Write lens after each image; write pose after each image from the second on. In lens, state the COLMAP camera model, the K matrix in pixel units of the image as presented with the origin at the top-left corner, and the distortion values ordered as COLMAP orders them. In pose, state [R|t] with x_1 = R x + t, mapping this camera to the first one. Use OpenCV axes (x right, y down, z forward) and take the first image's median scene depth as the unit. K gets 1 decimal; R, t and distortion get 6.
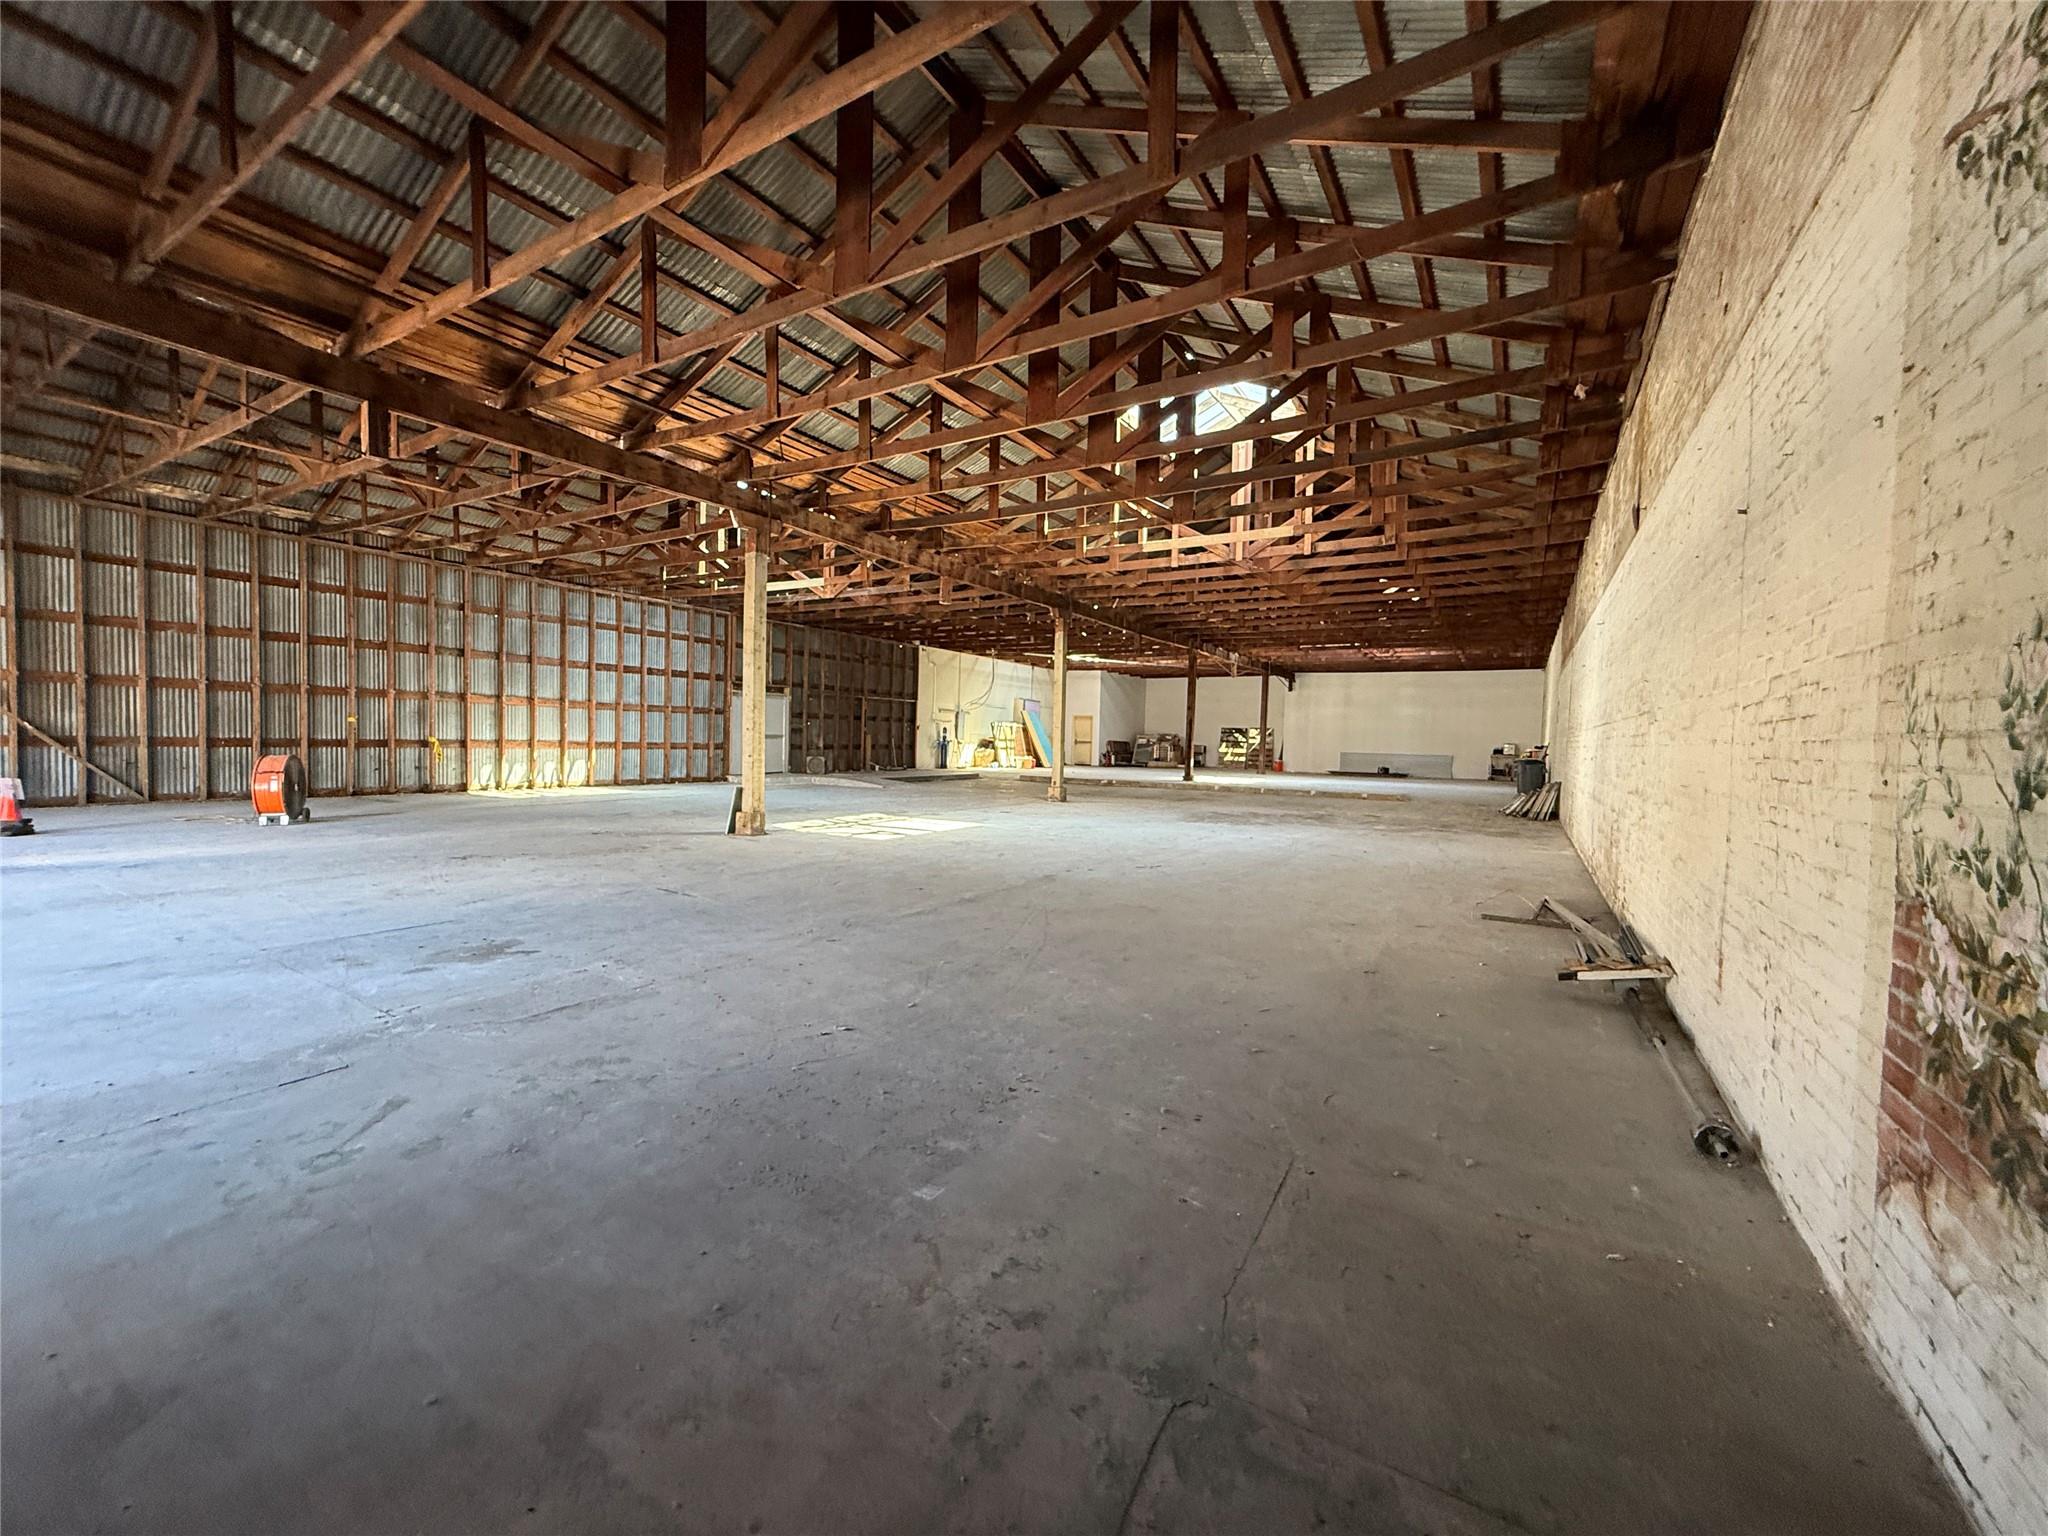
lens RADIAL K [[816.7, 0, 1022.1], [0, 816.7, 771.5], [0, 0, 1]] dist [0.000069, 0.000326]
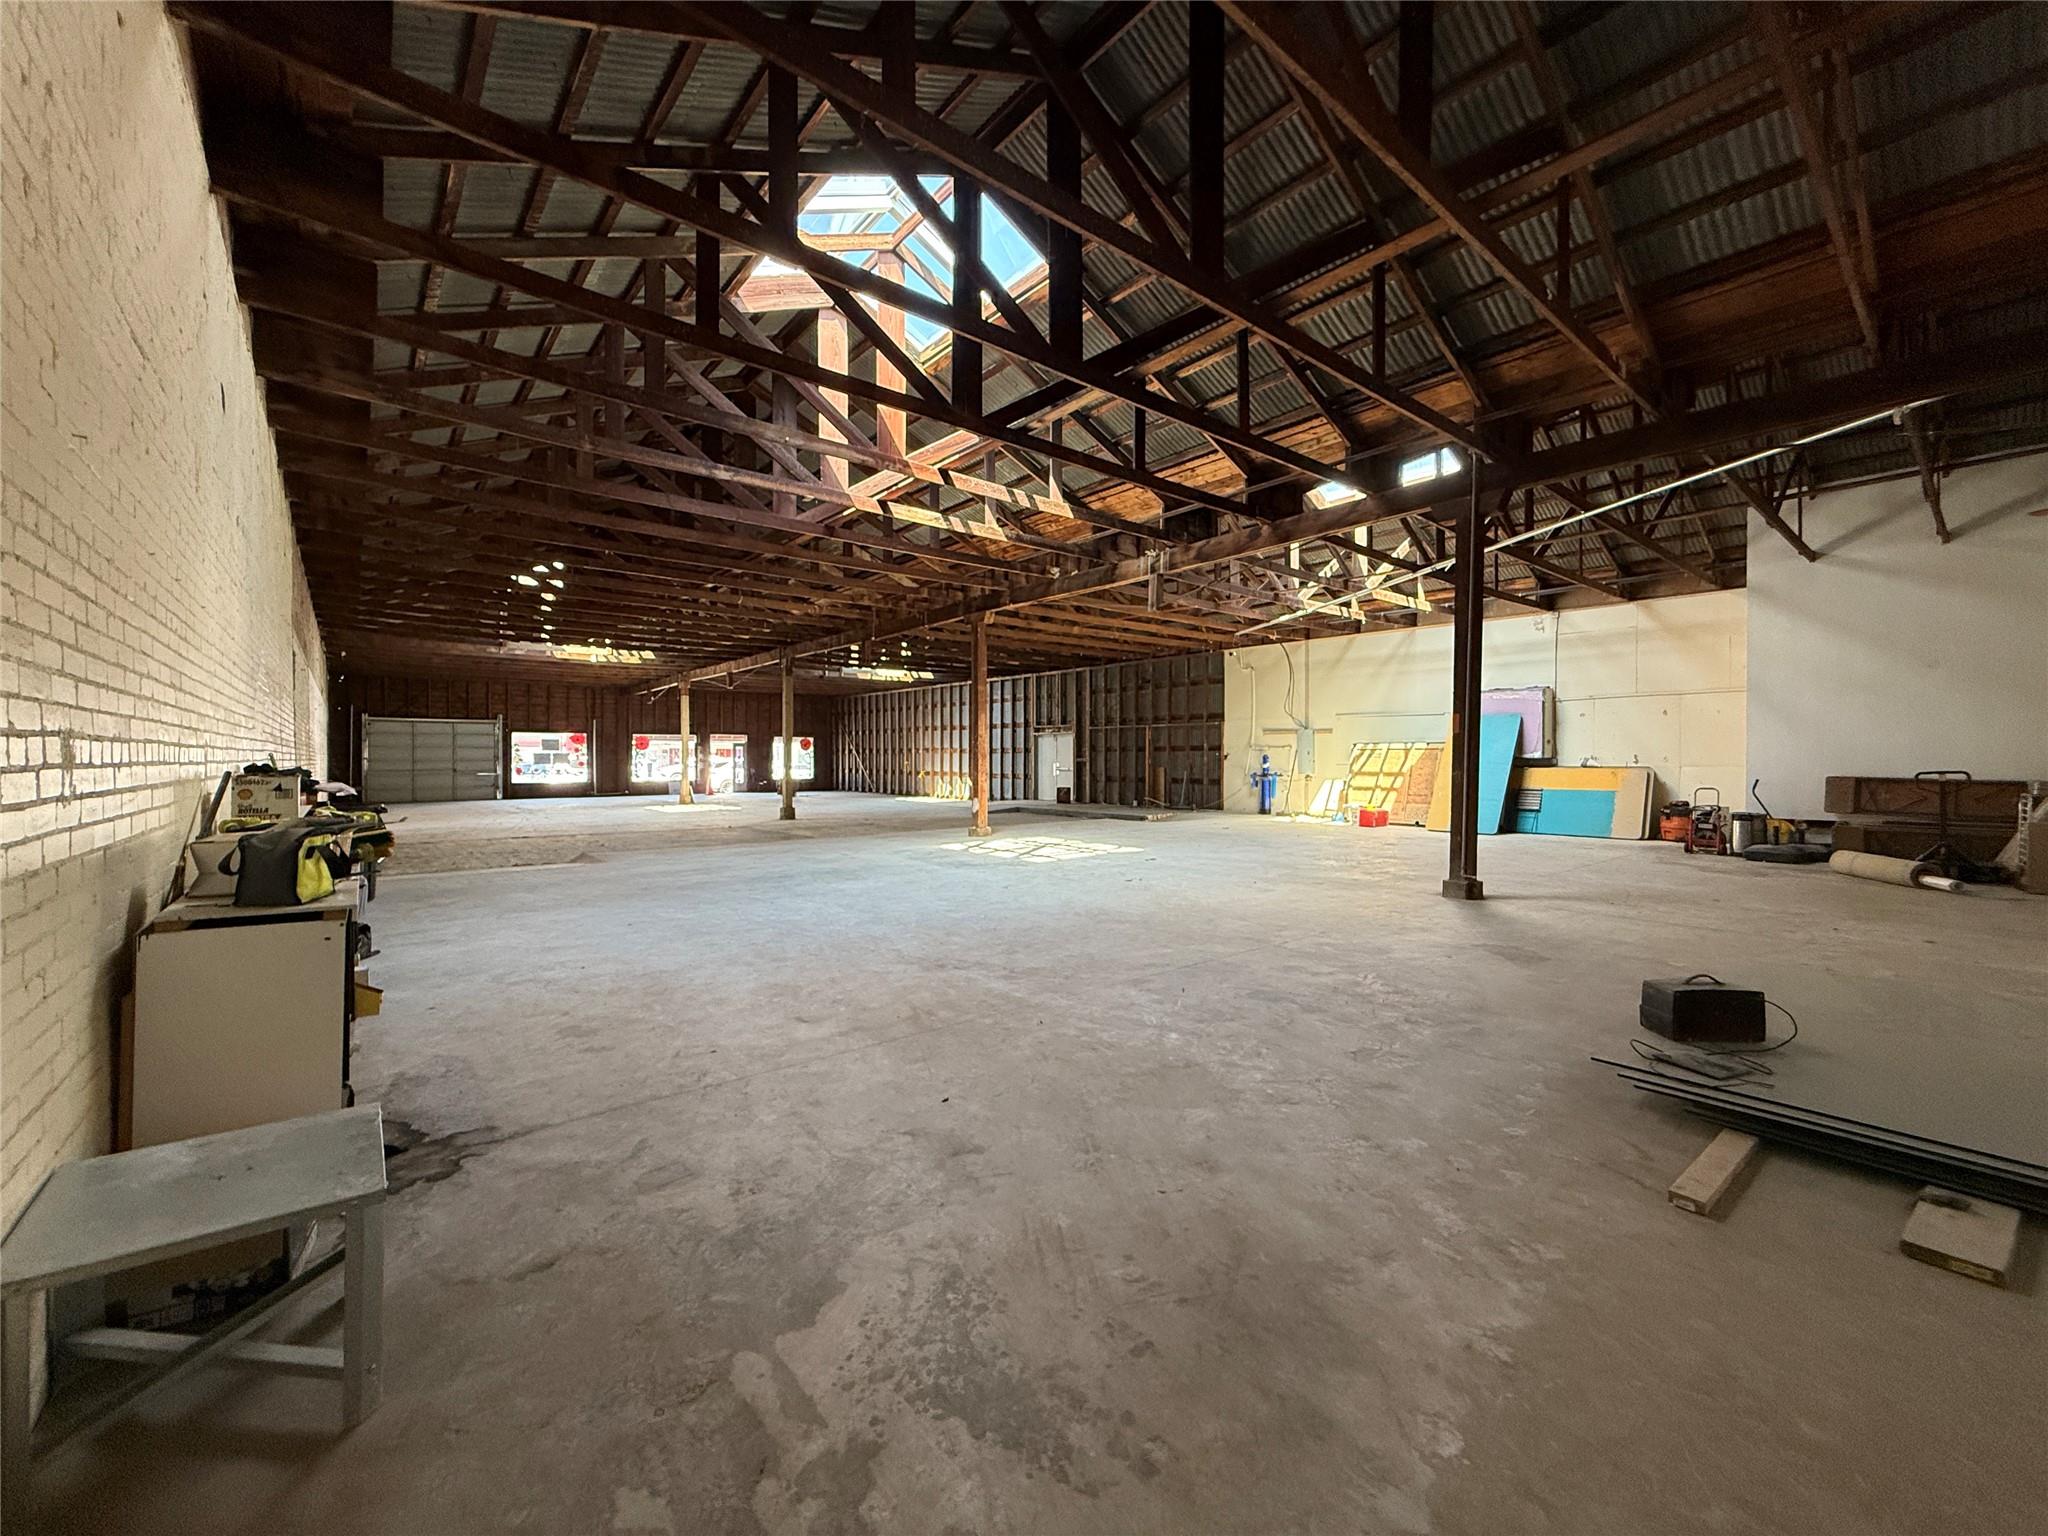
lens RADIAL K [[816.7, 0, 1026.4], [0, 816.7, 770.3], [0, 0, 1]] dist [0.000069, 0.000326]
pose [[-0.317253, -0.011387, -0.948273, 0.765235], [-0.048994, 0.998789, 0.004398, -0.040545], [0.947075, 0.047855, -0.317427, 1.215449]]
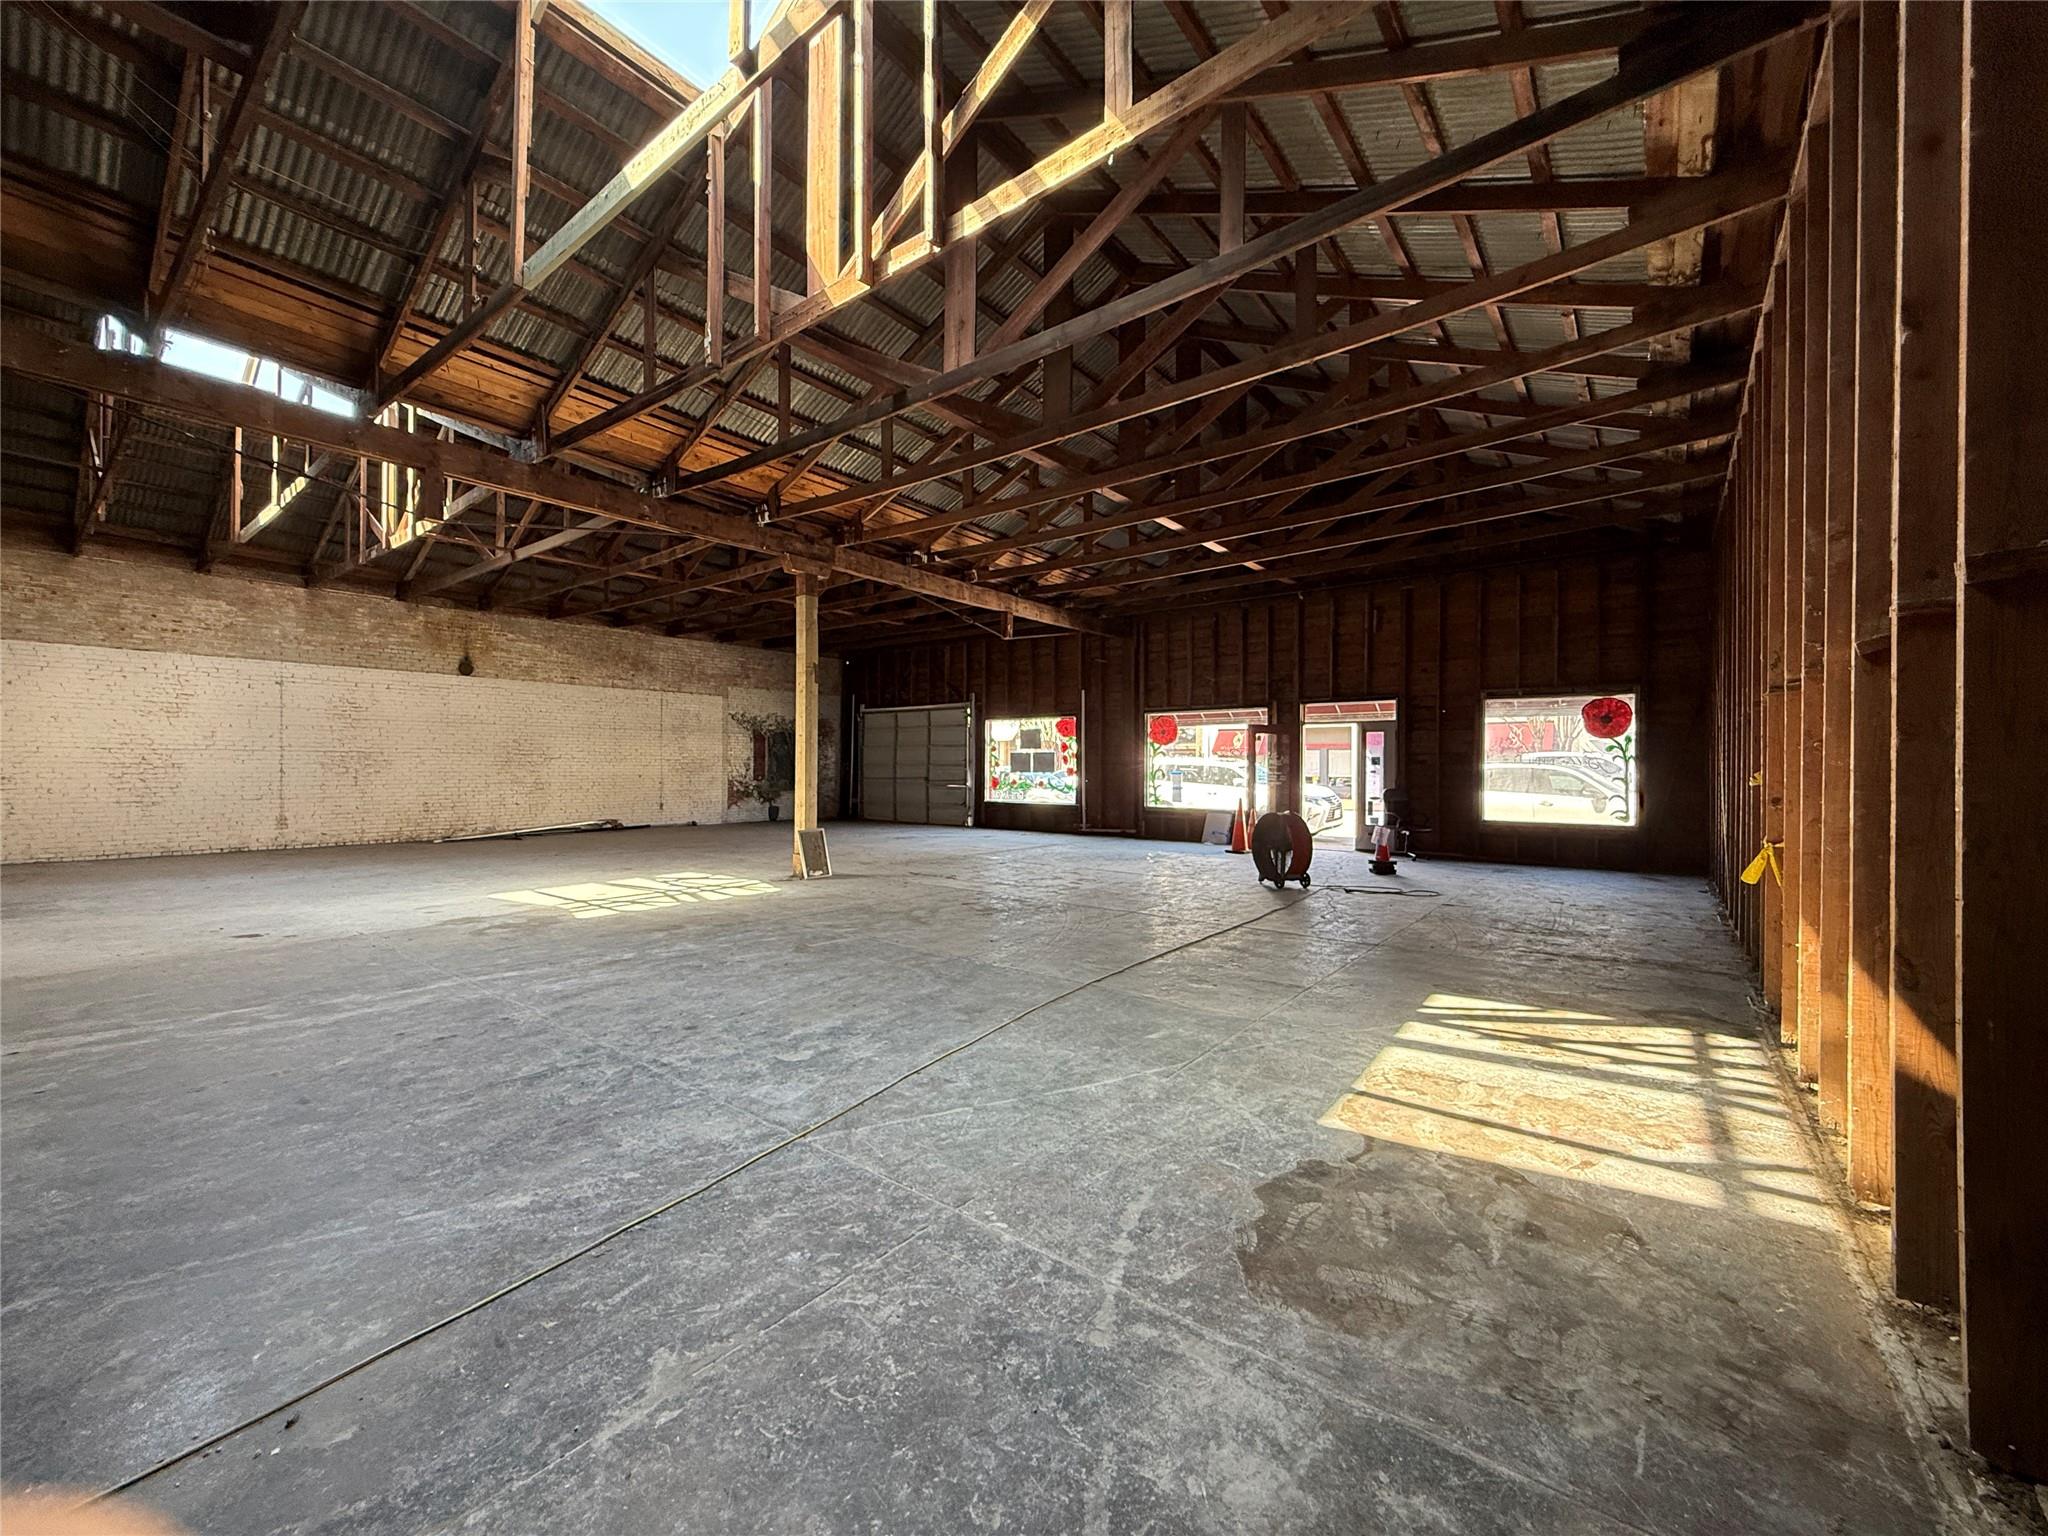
lens RADIAL K [[816.7, 0, 1024.9], [0, 816.7, 768.6], [0, 0, 1]] dist [0.000069, 0.000326]
pose [[-0.992909, -0.030241, 0.114970, -0.311925], [-0.025062, 0.998616, 0.046233, -0.045655], [-0.116209, 0.043023, -0.992293, 0.843990]]
